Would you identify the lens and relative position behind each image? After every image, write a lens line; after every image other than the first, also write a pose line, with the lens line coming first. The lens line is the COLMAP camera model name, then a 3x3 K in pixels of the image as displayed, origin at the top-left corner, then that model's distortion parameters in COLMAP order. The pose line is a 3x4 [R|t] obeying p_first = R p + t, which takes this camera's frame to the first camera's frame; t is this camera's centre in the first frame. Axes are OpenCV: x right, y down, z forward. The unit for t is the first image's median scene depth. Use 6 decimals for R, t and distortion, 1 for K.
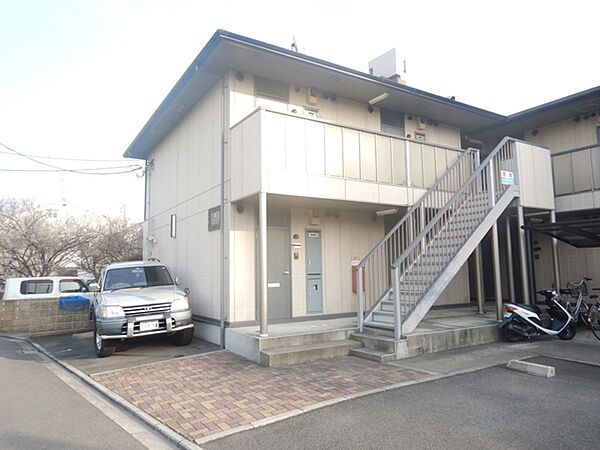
lens RADIAL K [[428.4, 0, 295.6], [0, 428.4, 217.1], [0, 0, 1]] dist [0.006391, -0.000497]
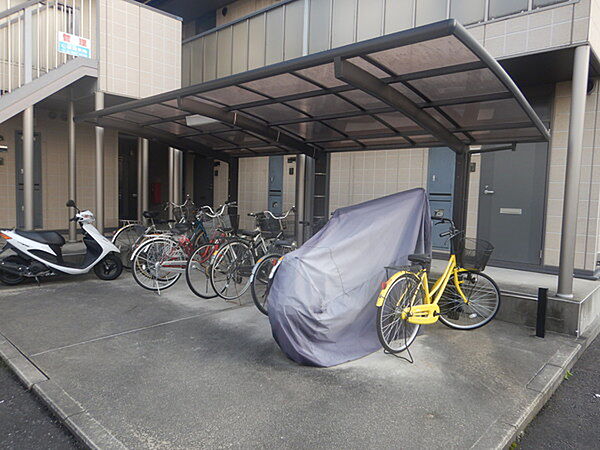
lens RADIAL K [[428.4, 0, 295.6], [0, 428.4, 217.1], [0, 0, 1]] dist [0.006391, -0.000497]
pose [[0.964578, 0.022116, 0.262869, 0.748388], [-0.068499, 0.983297, 0.168627, 0.040226], [-0.254749, -0.180660, 0.949982, 0.258726]]
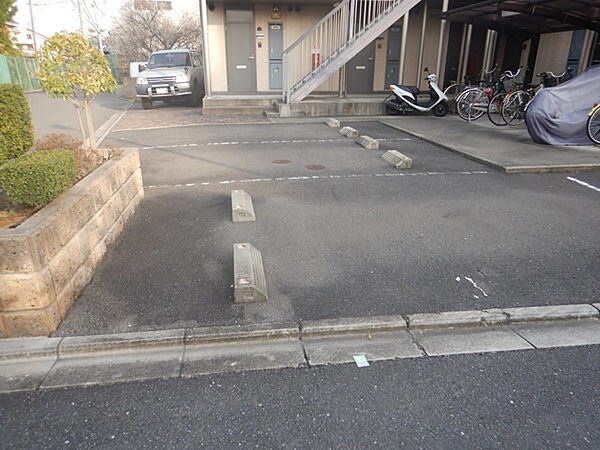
lens RADIAL K [[428.4, 0, 295.6], [0, 428.4, 217.1], [0, 0, 1]] dist [0.006391, -0.000497]
pose [[0.917934, 0.147513, -0.368289, 0.753875], [0.030201, 0.899629, 0.435609, -0.005557], [0.395581, -0.410983, 0.821345, -0.306674]]
